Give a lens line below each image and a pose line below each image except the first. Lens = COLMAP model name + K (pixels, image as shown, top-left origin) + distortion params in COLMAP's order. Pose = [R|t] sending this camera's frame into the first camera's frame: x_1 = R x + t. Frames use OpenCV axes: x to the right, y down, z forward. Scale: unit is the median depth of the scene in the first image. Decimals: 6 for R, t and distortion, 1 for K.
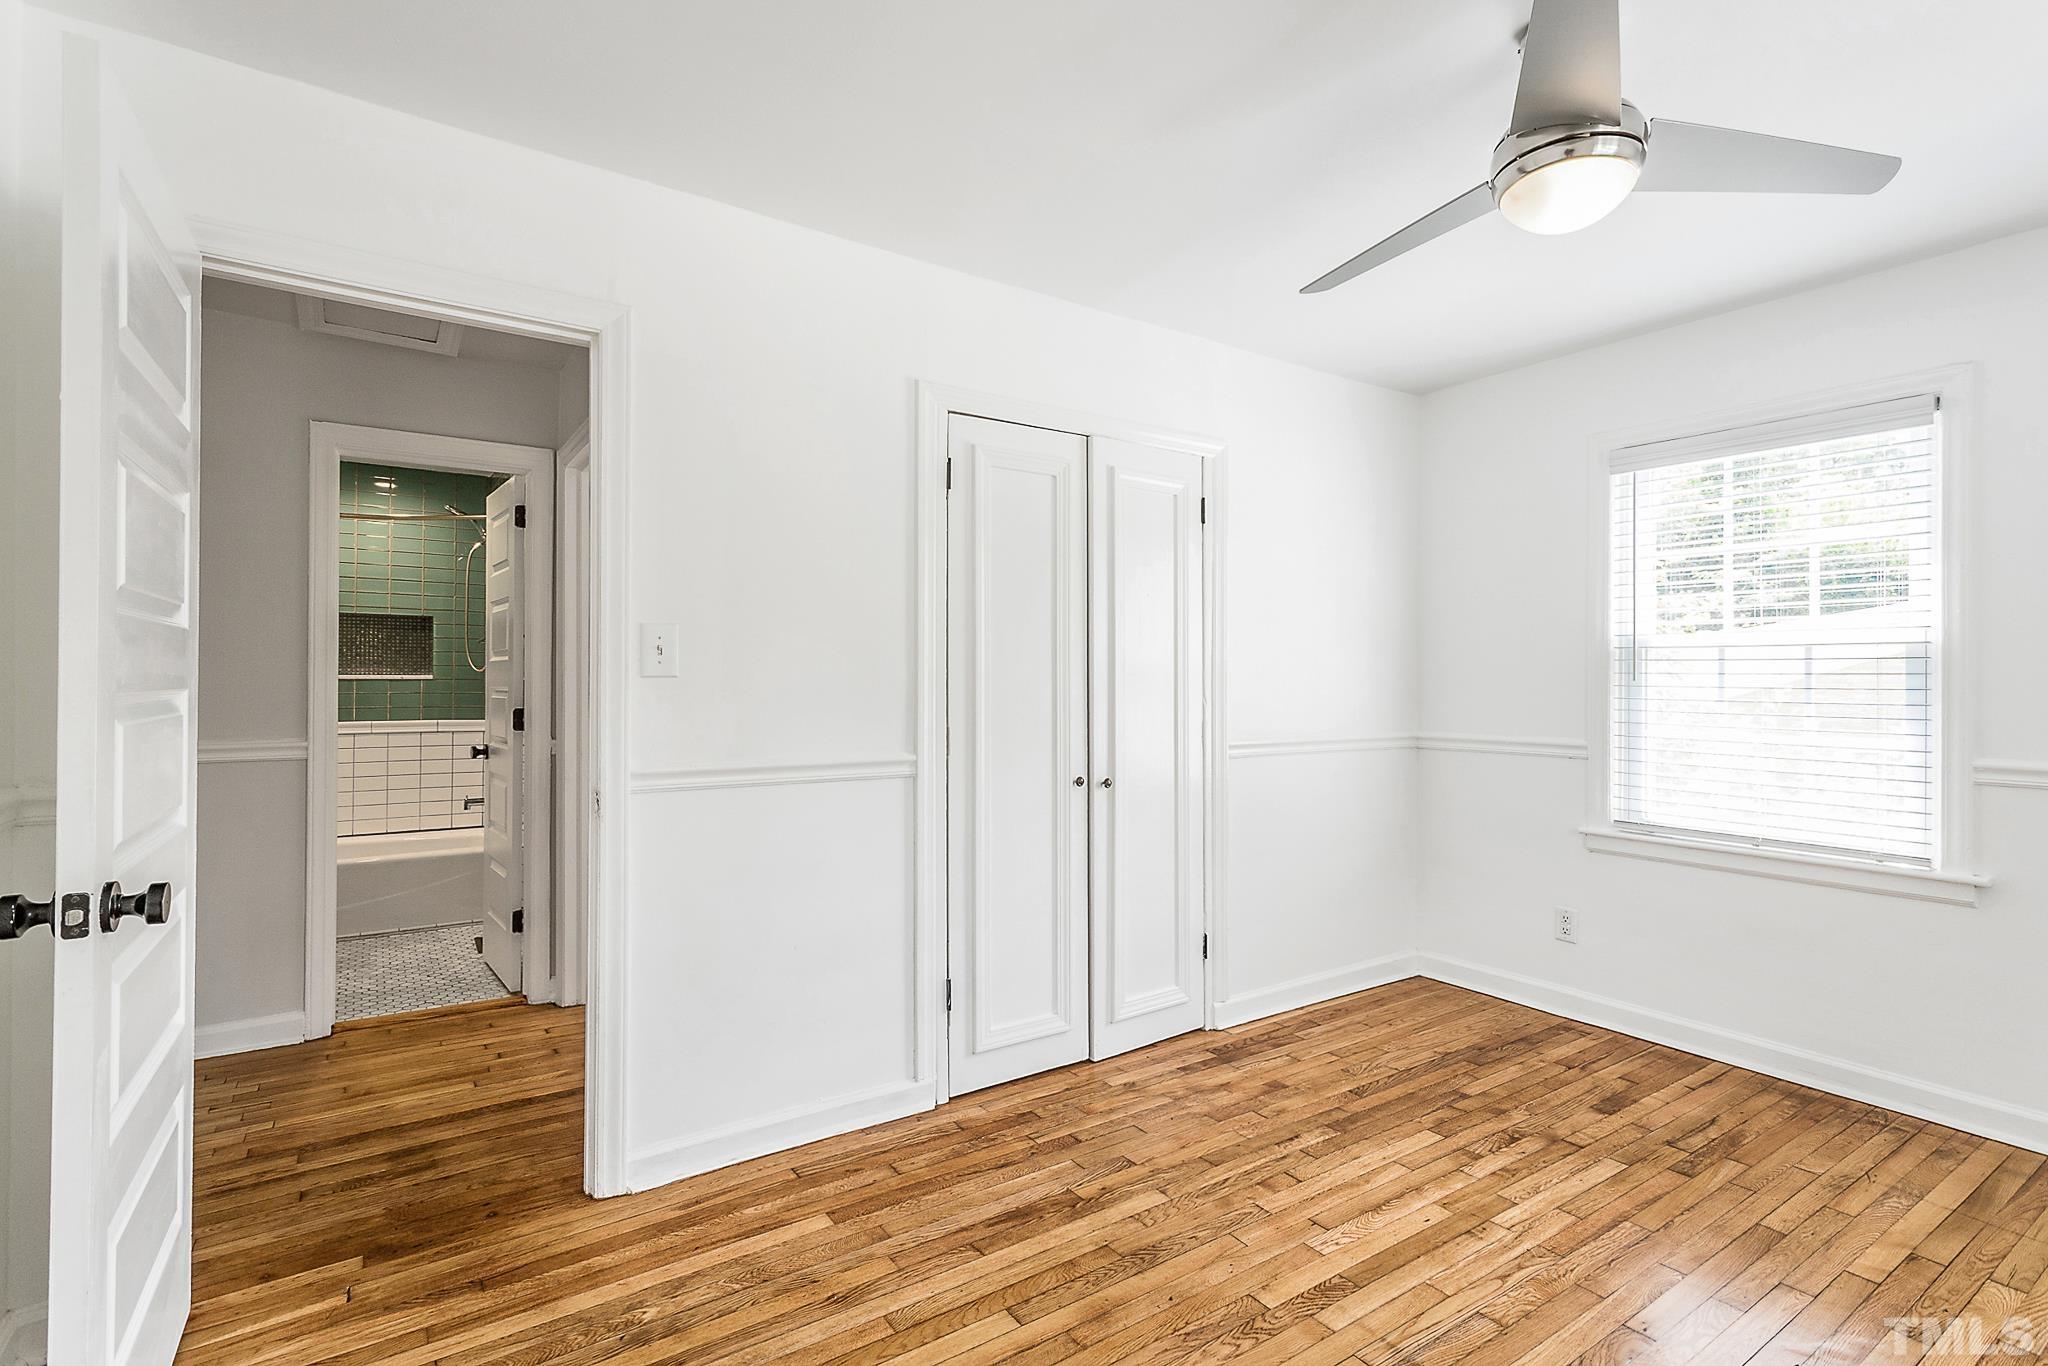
lens RADIAL K [[984.5, 0, 1067.7], [0, 984.5, 682.8], [0, 0, 1]] dist [0.006935, 0.001724]
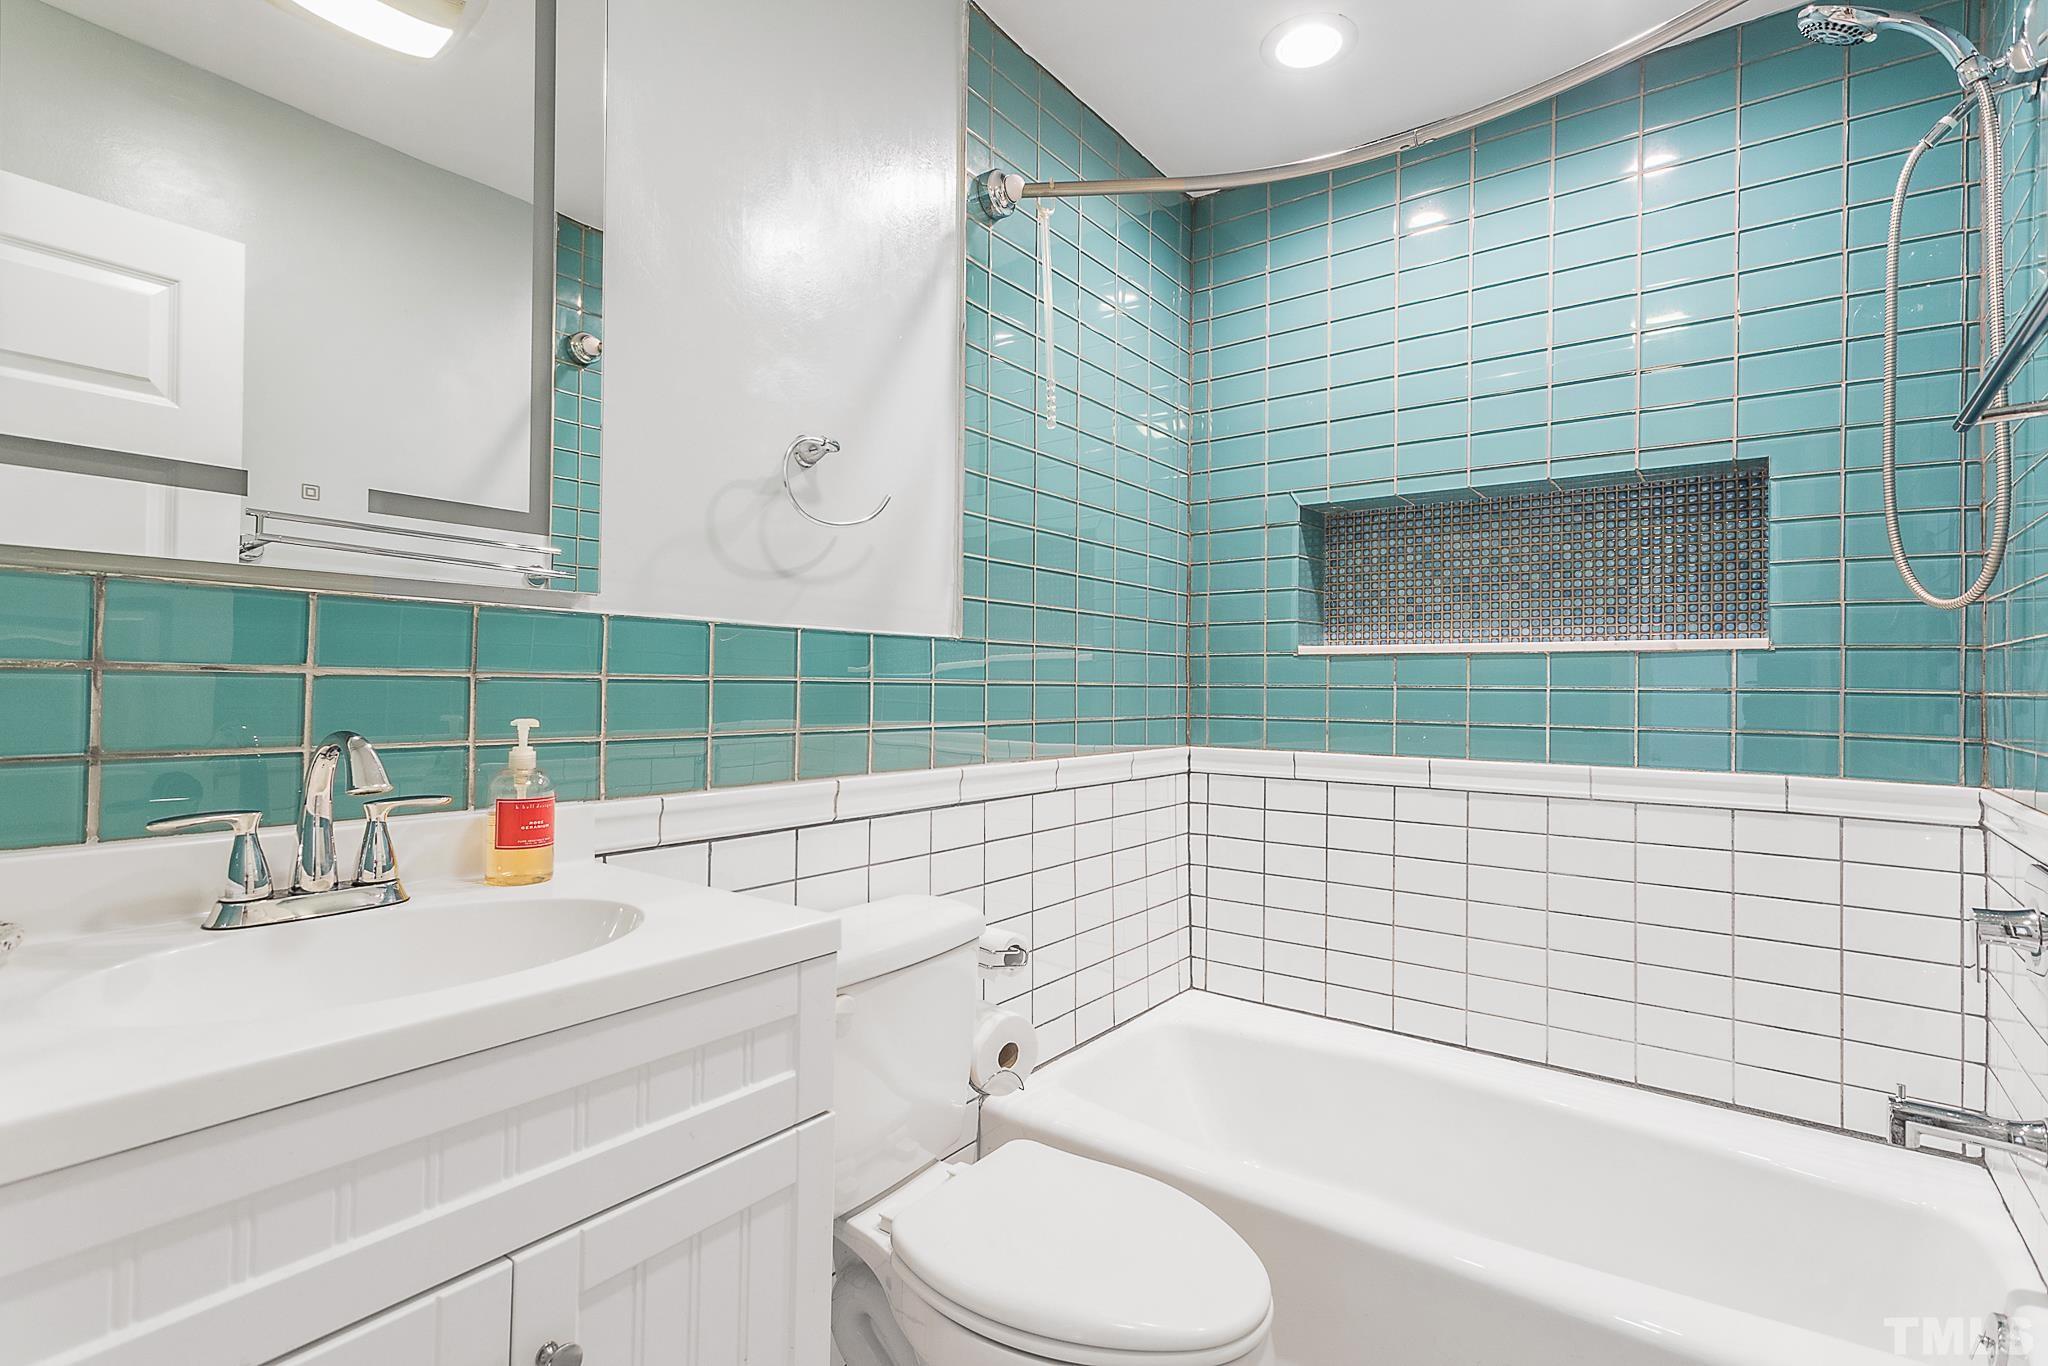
lens RADIAL K [[984.5, 0, 1022.3], [0, 984.5, 675.8], [0, 0, 1]] dist [0.006935, 0.001724]
pose [[0.317622, -0.012183, -0.948139, -0.211429], [-0.005559, 0.999876, -0.014710, 0.005838], [0.948201, 0.009943, 0.317515, 0.340433]]
